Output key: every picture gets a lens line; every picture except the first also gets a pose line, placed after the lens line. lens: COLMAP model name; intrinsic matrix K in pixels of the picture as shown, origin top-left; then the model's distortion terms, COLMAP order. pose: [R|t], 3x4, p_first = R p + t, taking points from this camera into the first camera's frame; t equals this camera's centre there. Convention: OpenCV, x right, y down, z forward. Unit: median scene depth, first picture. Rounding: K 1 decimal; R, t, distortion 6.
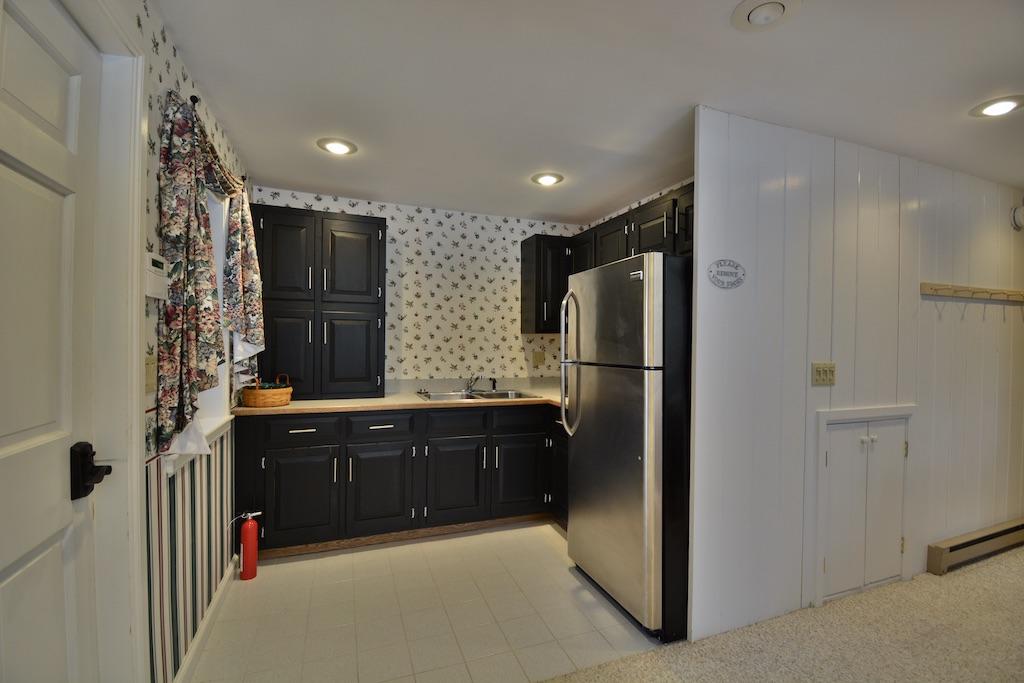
lens RADIAL K [[452.2, 0, 512.0], [0, 452.2, 341.5], [0, 0, 1]] dist [0.019929, -0.031207]
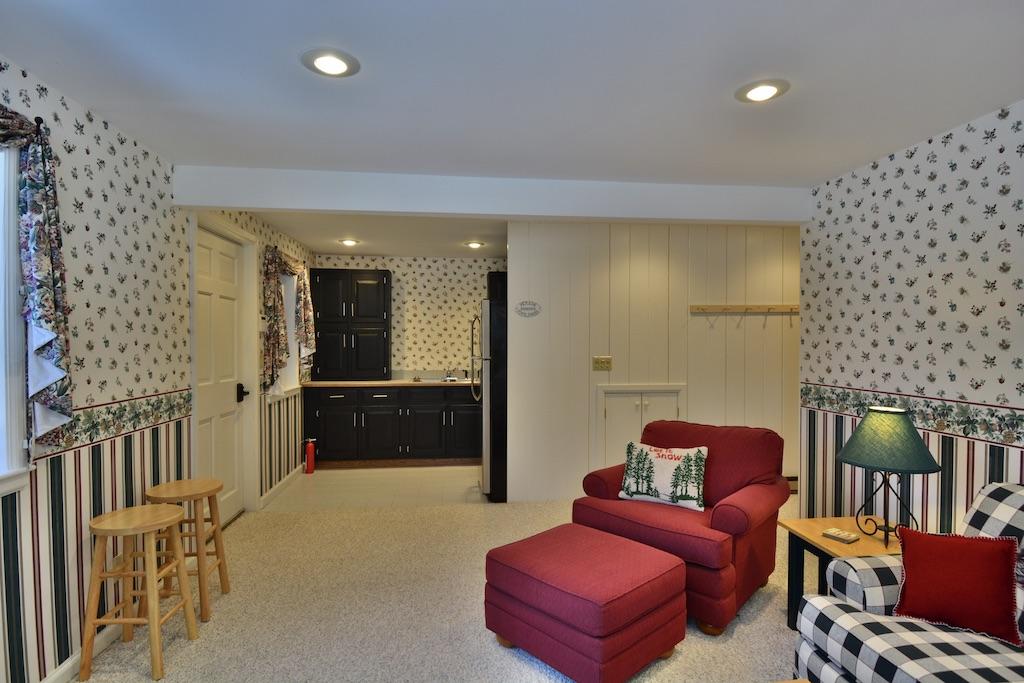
lens RADIAL K [[527.1, 0, 512.0], [0, 527.1, 341.5], [0, 0, 1]] dist [0.000266, 0.000092]
pose [[0.970153, -0.010948, -0.242248, 0.777858], [0.011047, 0.999939, -0.000949, -0.012018], [0.242243, -0.001756, 0.970214, -0.929070]]
